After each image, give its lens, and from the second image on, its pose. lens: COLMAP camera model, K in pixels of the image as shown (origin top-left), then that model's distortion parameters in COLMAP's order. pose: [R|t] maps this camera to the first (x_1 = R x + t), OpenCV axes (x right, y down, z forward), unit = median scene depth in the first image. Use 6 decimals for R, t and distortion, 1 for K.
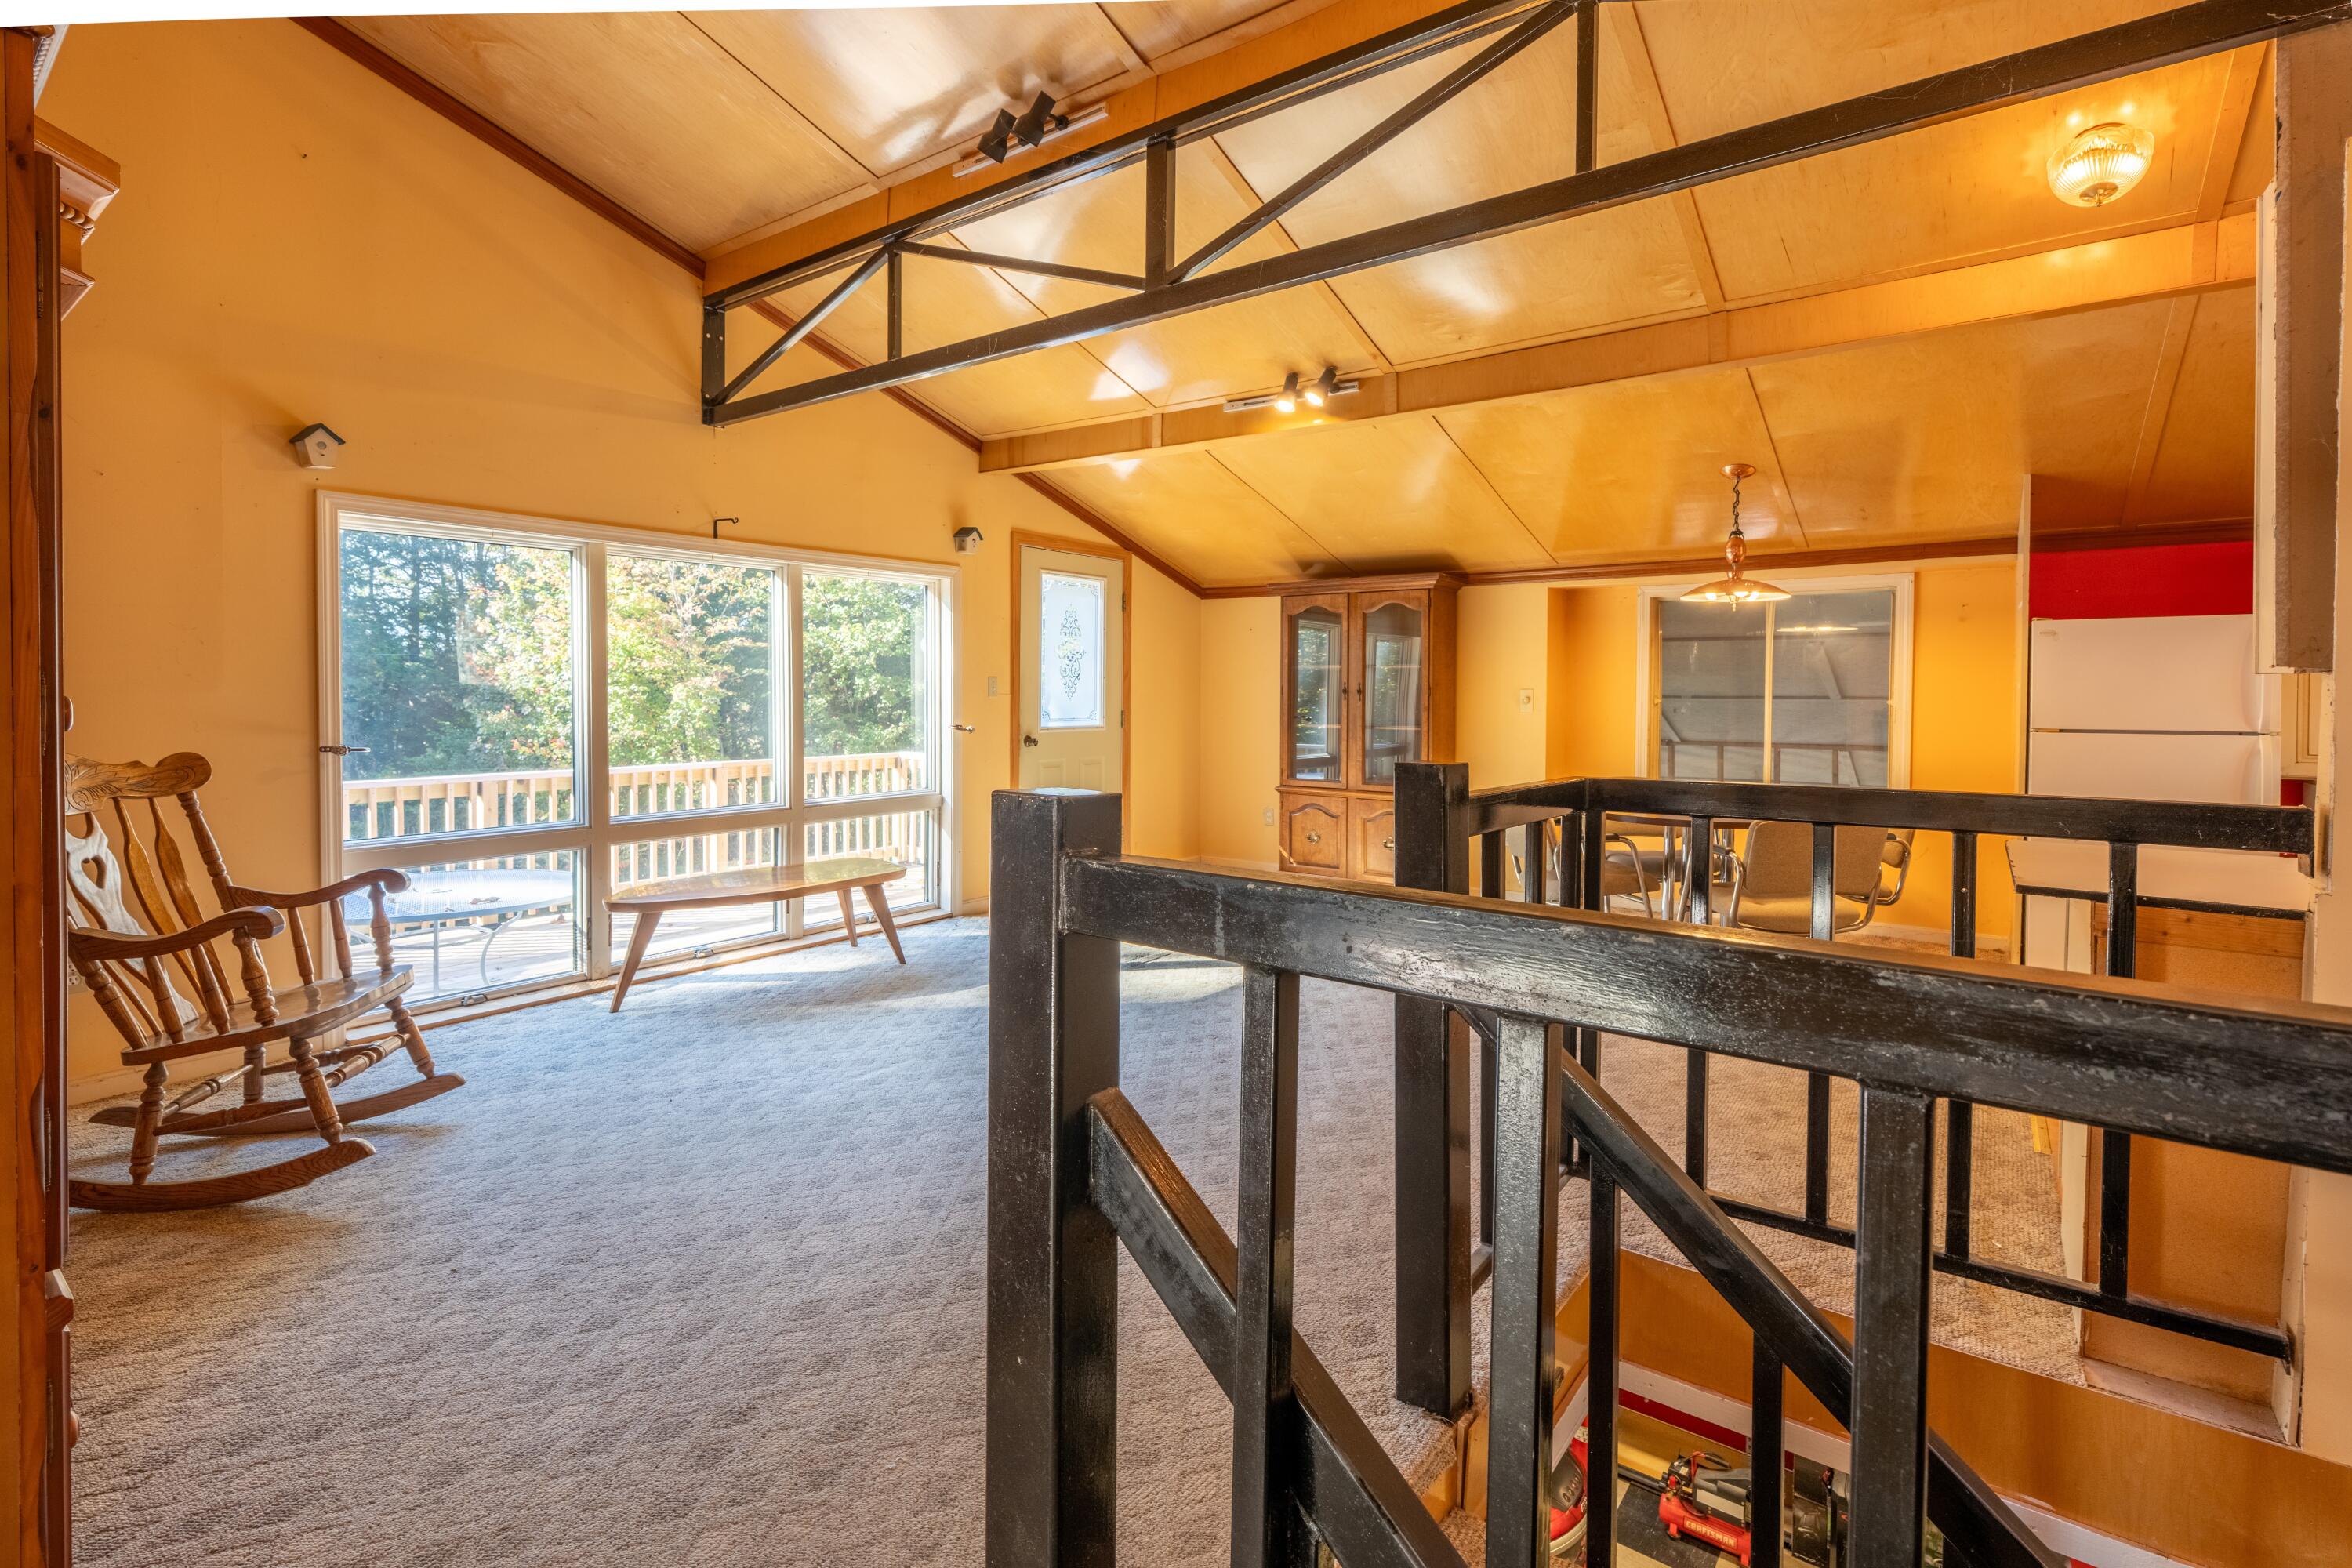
lens RADIAL K [[1150.5, 0, 1137.5], [0, 1150.5, 724.2], [0, 0, 1]] dist [0.081091, -0.000131]
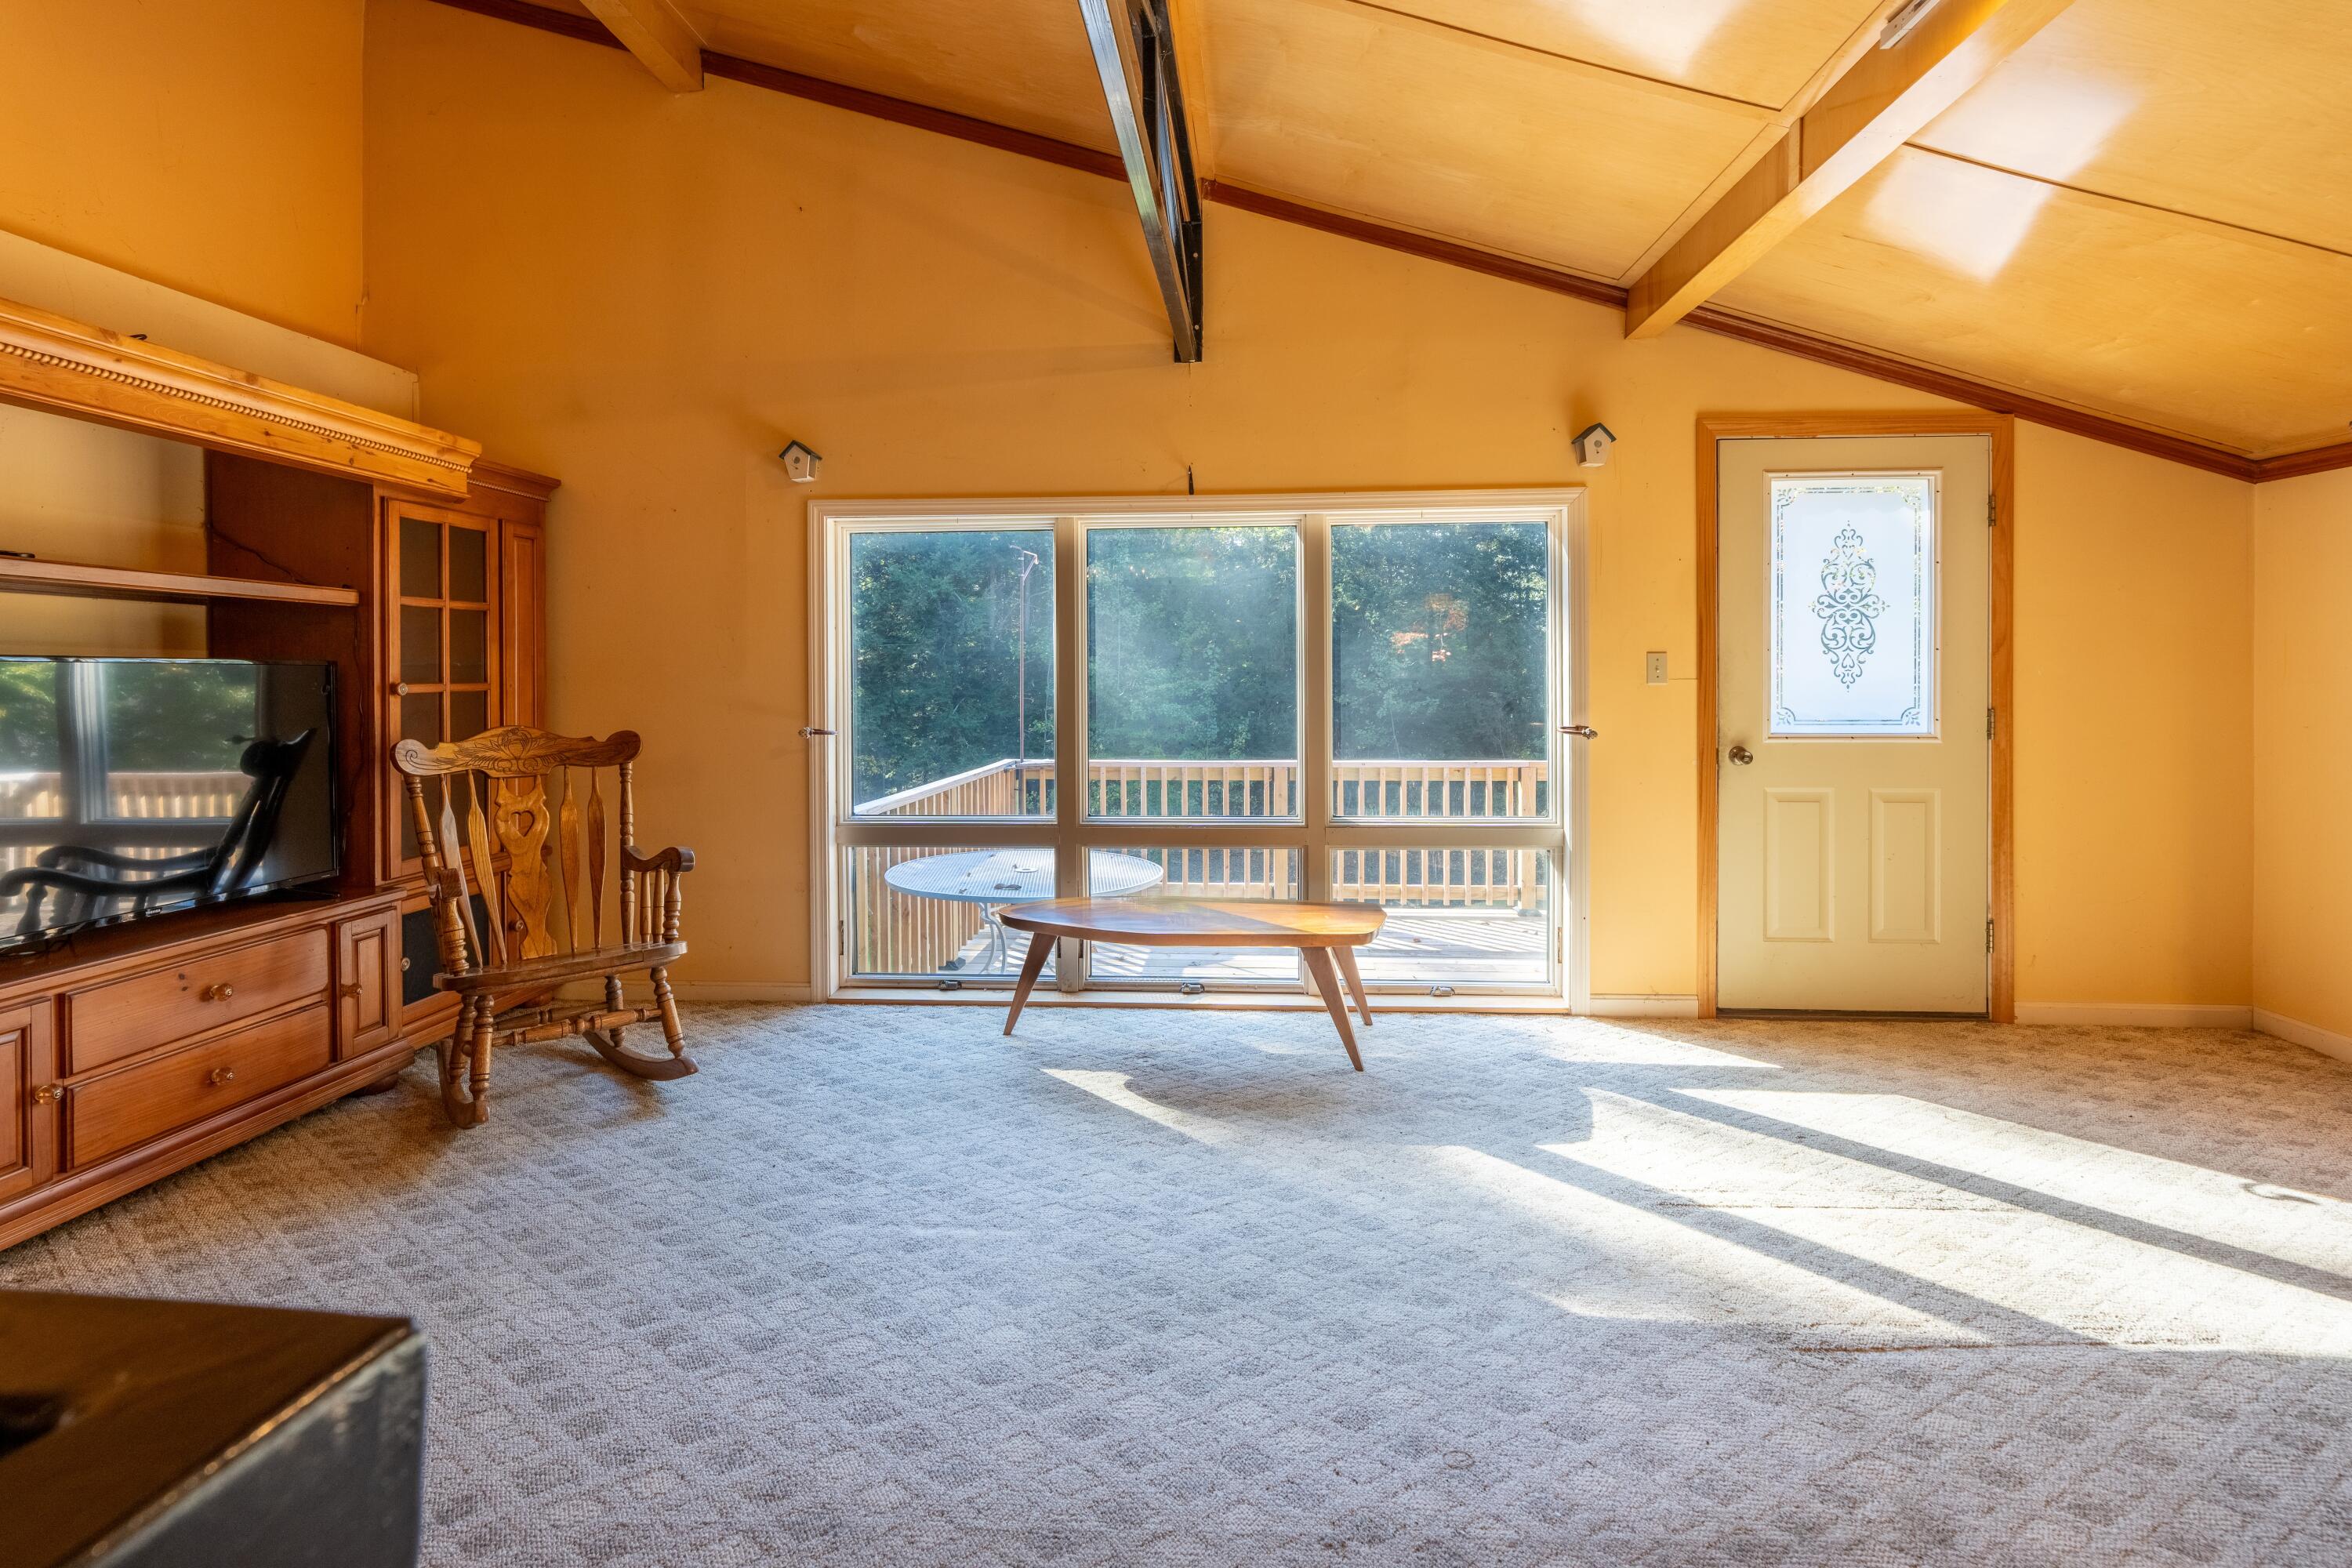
lens RADIAL K [[1106.1, 0, 1210.2], [0, 1106.1, 689.2], [0, 0, 1]] dist [0.001648, 0.001144]
pose [[0.568491, -0.000068, -0.822689, 0.307955], [-0.018797, 0.999738, -0.013071, -0.009765], [0.822475, 0.022894, 0.568341, 0.581323]]
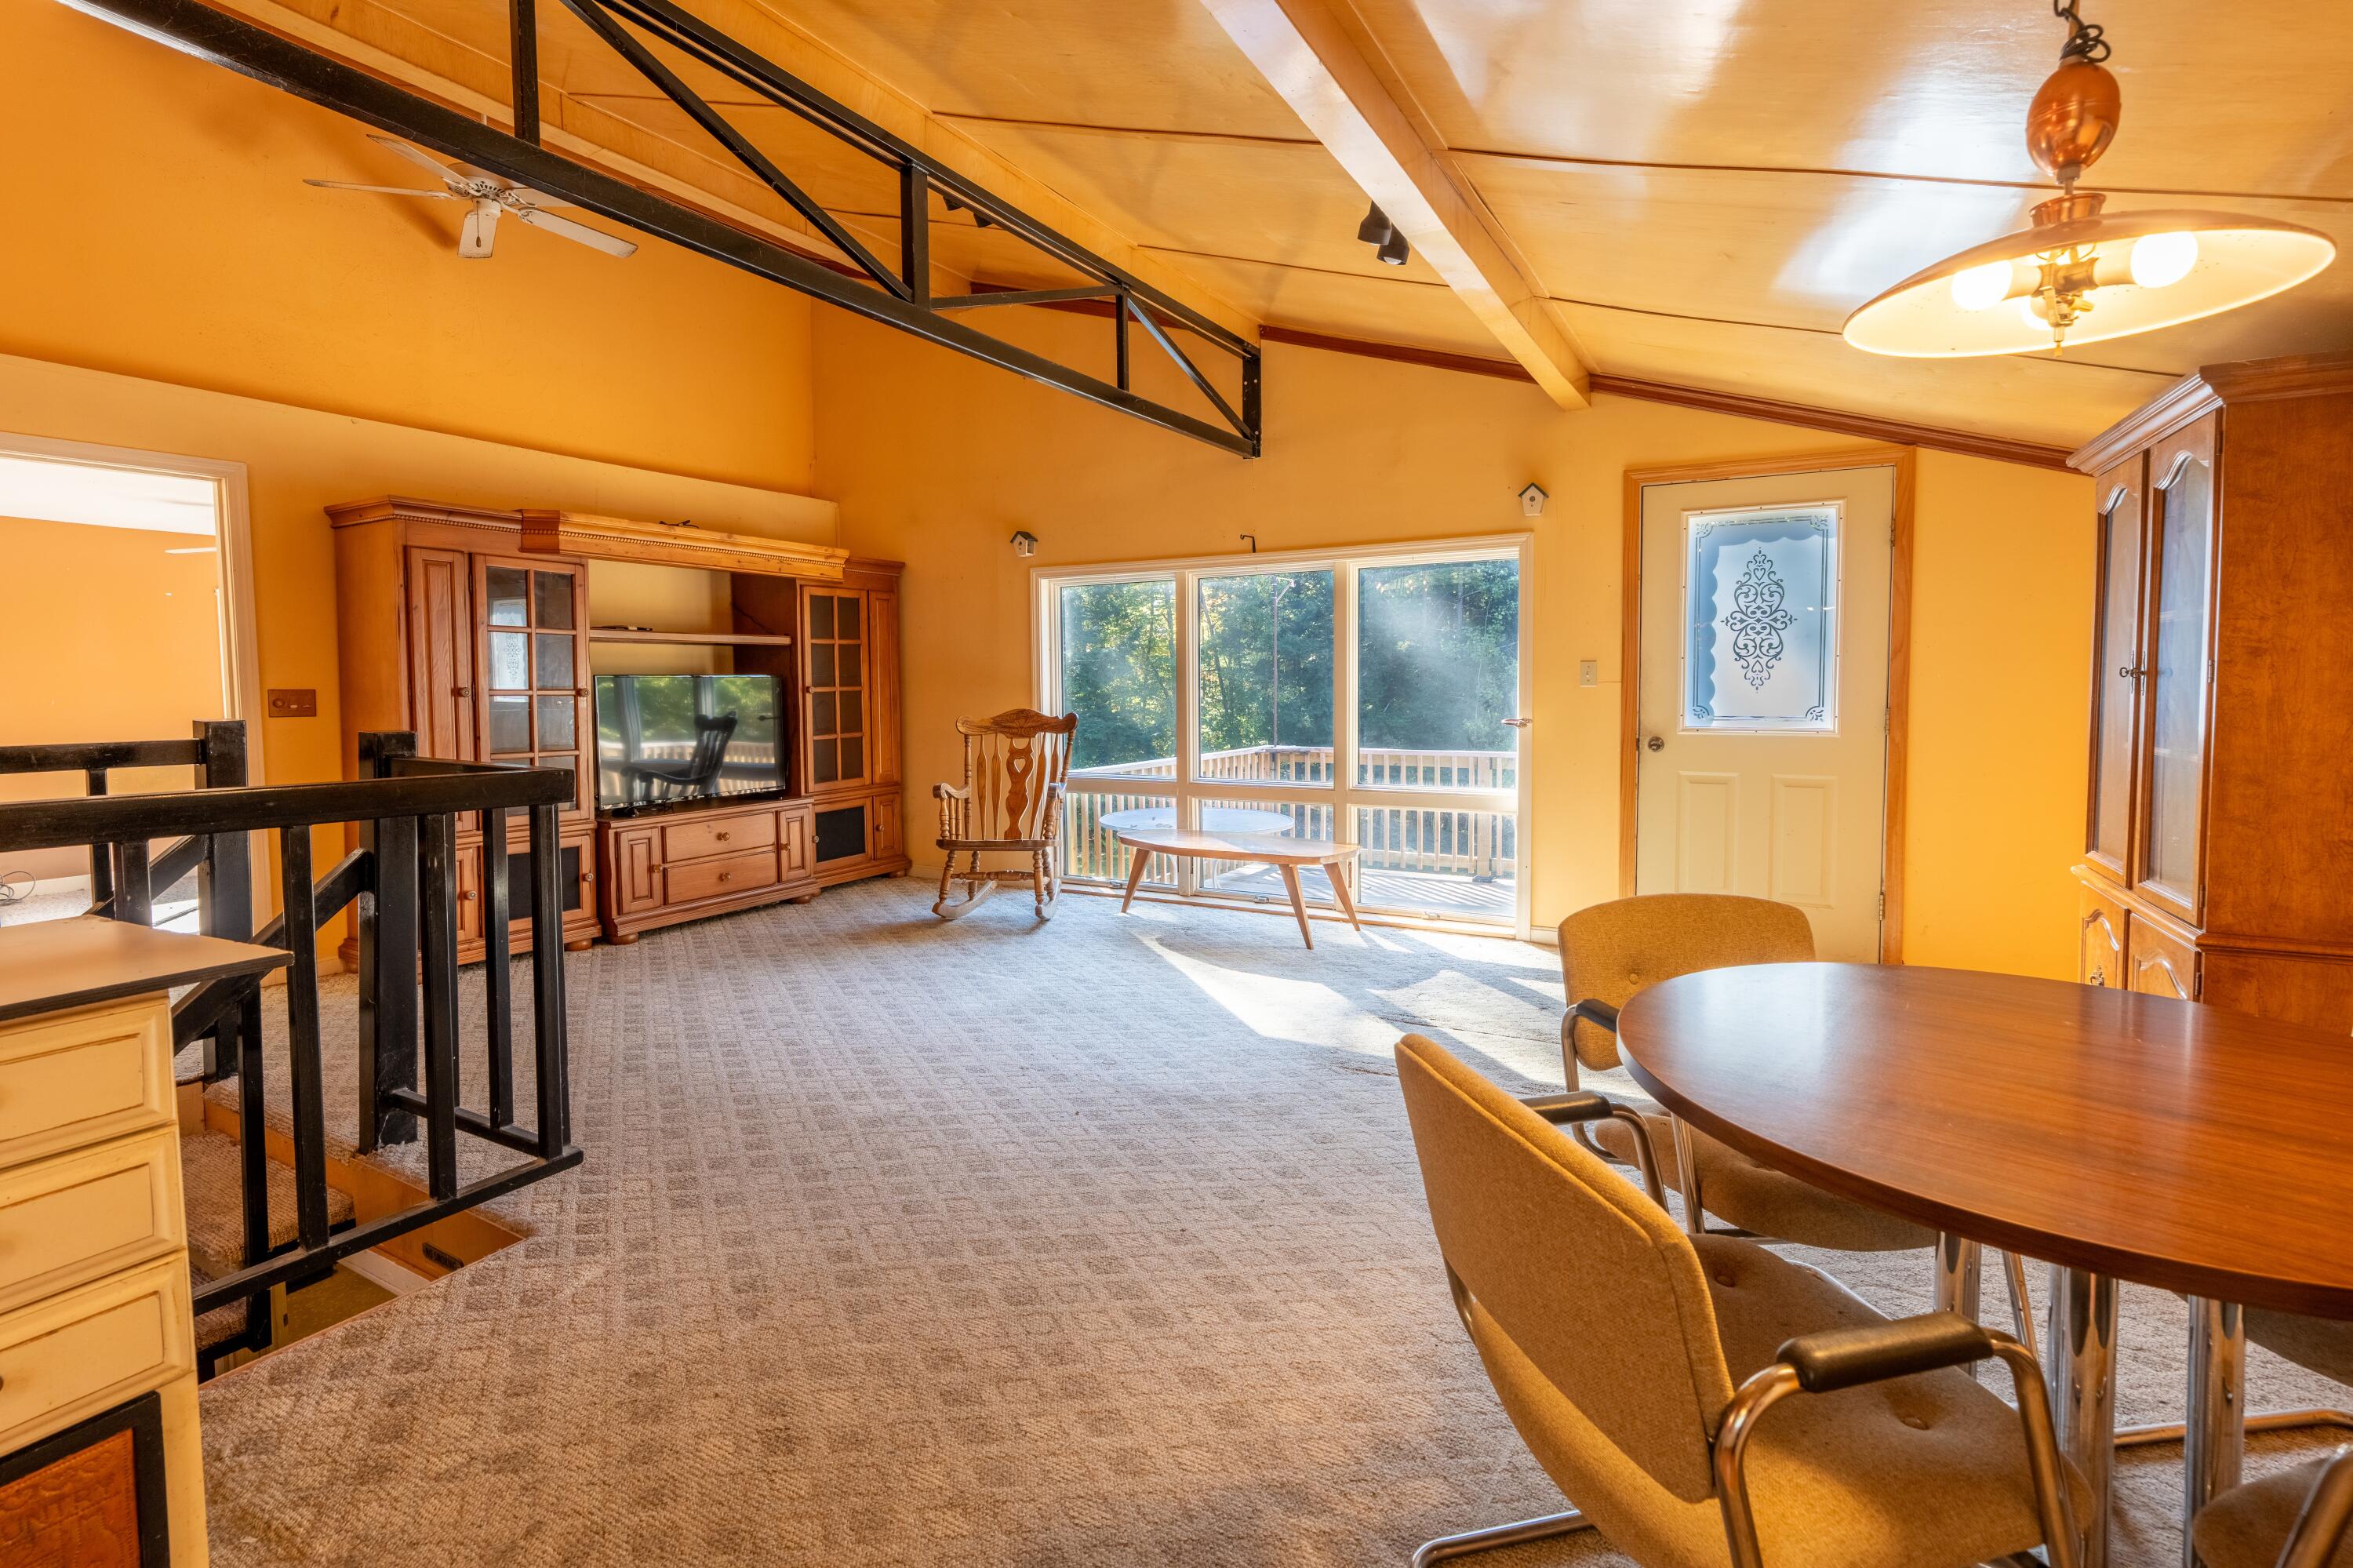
lens RADIAL K [[1094.5, 0, 1176.8], [0, 1094.5, 743.7], [0, 0, 1]] dist [0.000253, 0.000141]
pose [[0.158585, 0.051256, -0.986014, 0.755688], [-0.021825, 0.998590, 0.048400, -0.017757], [0.987104, 0.013844, 0.159480, 0.771291]]
